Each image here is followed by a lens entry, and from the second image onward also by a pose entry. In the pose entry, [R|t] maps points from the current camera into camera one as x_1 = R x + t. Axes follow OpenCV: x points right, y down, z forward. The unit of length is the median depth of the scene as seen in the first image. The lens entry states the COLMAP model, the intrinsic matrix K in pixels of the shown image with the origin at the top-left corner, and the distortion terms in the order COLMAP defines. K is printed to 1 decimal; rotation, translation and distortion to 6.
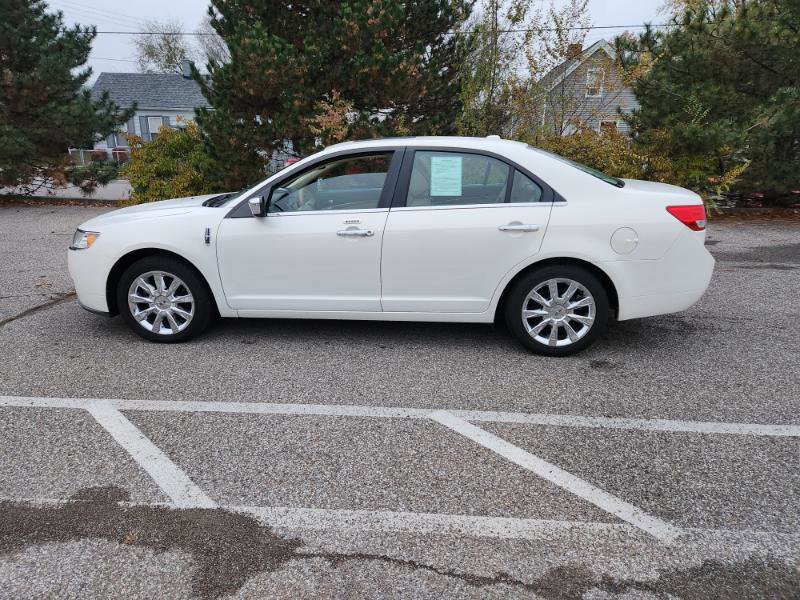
lens RADIAL K [[527.3, 0, 390.5], [0, 527.3, 299.3], [0, 0, 1]] dist [0.075806, -0.061313]
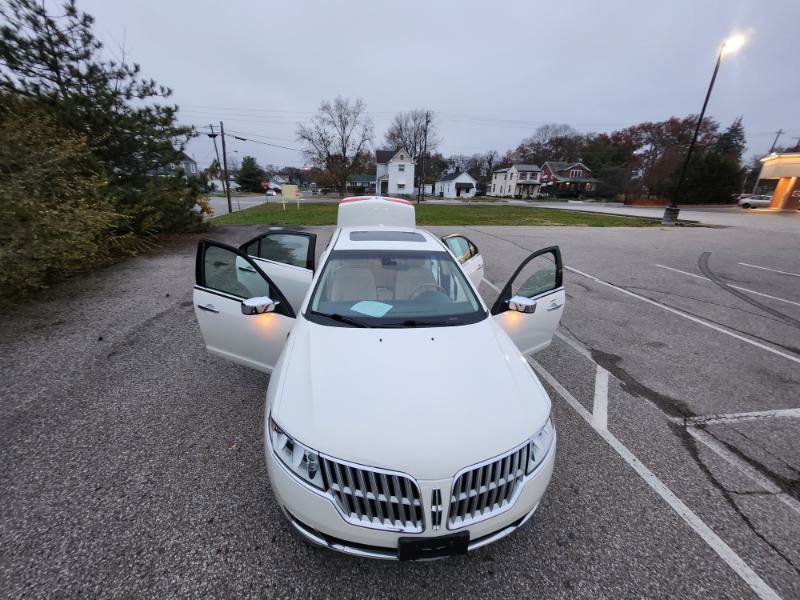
lens RADIAL K [[311.5, 0, 394.4], [0, 311.5, 297.5], [0, 0, 1]] dist [0.000658, 0.000612]
pose [[-0.194998, -0.340268, 0.919888, -1.189864], [0.243359, 0.891777, 0.381458, -0.677440], [-0.950133, 0.298247, -0.091087, 1.599218]]
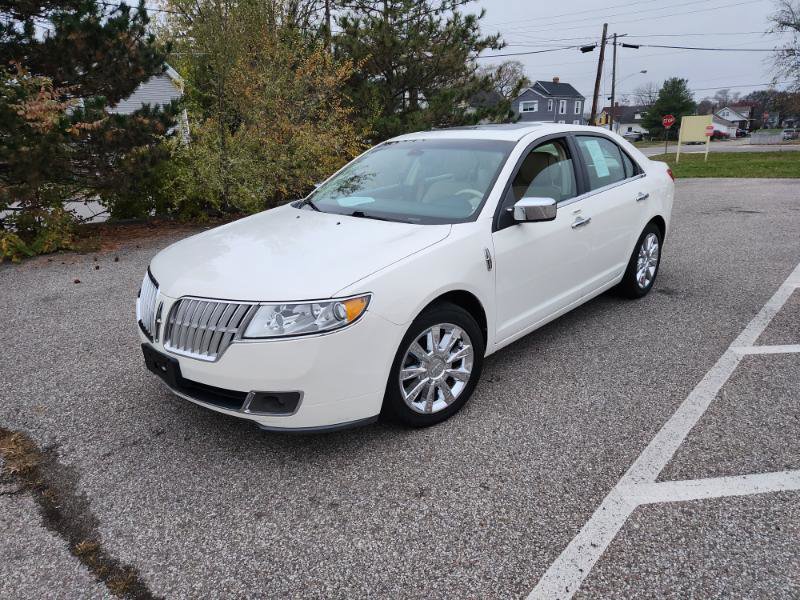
lens RADIAL K [[525.0, 0, 397.9], [0, 525.0, 308.8], [0, 0, 1]] dist [0.076927, -0.059585]
pose [[0.624224, -0.265232, 0.734844, -1.246737], [0.245851, 0.959509, 0.137480, -0.231240], [-0.741553, 0.094843, 0.664156, 0.745139]]
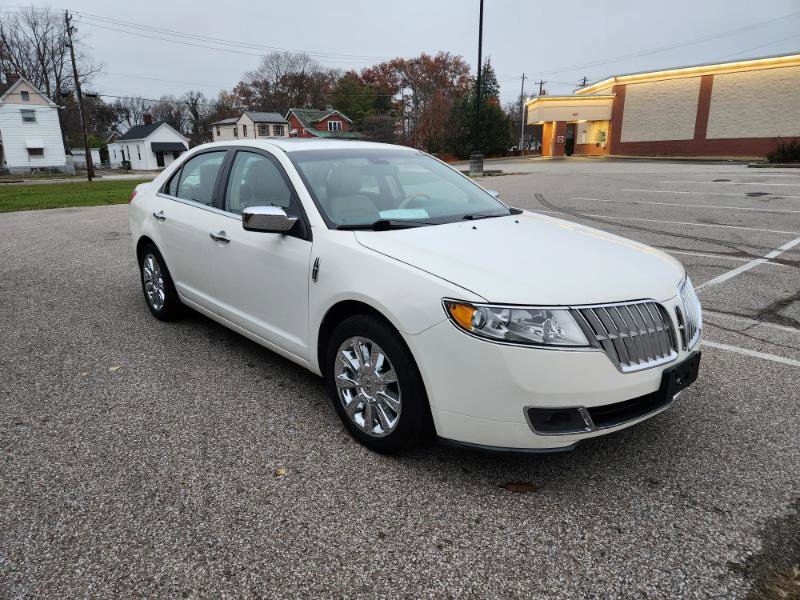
lens RADIAL K [[527.3, 0, 390.5], [0, 527.3, 299.3], [0, 0, 1]] dist [0.075806, -0.061313]
pose [[-0.723392, -0.175989, 0.667632, -1.071767], [0.202599, 0.870295, 0.448932, -0.653273], [-0.660044, 0.460015, -0.593909, 2.303210]]
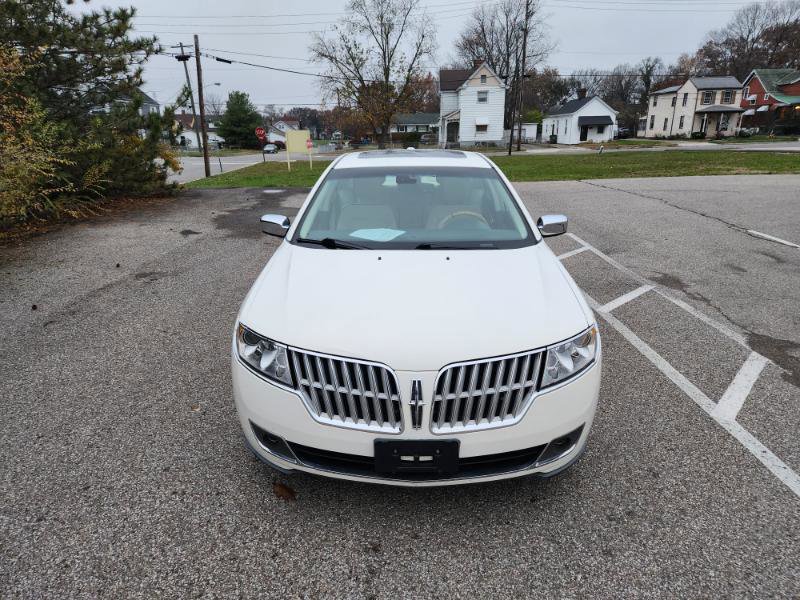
lens RADIAL K [[527.6, 0, 395.5], [0, 527.6, 302.5], [0, 0, 1]] dist [0.081178, -0.066489]
pose [[-0.058467, -0.308295, 0.949493, -1.485472], [0.288008, 0.905468, 0.311735, -0.534754], [-0.955841, 0.291688, 0.035851, 1.553190]]
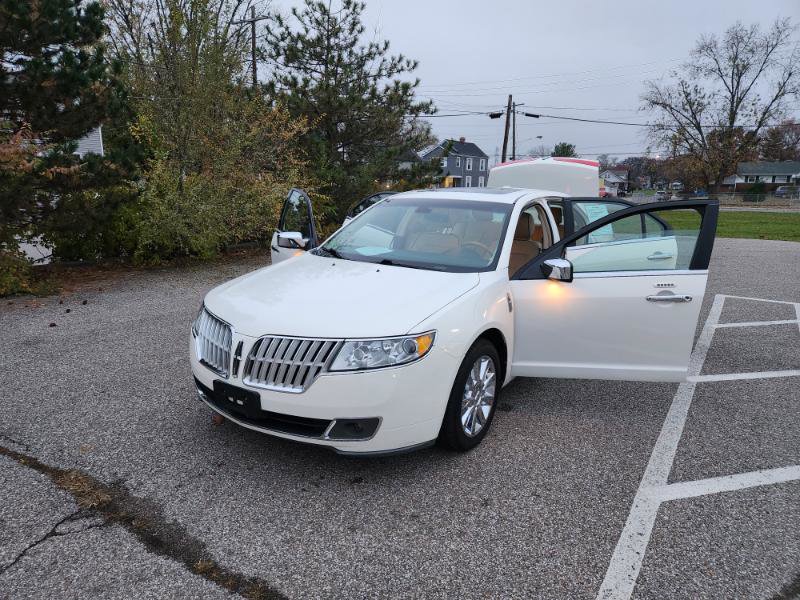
lens RADIAL K [[526.6, 0, 392.3], [0, 526.6, 297.1], [0, 0, 1]] dist [0.079544, -0.063648]
pose [[0.501478, -0.183658, 0.845452, -1.502199], [0.232841, 0.969804, 0.072561, -0.296485], [-0.833249, 0.160468, 0.529099, 0.856646]]
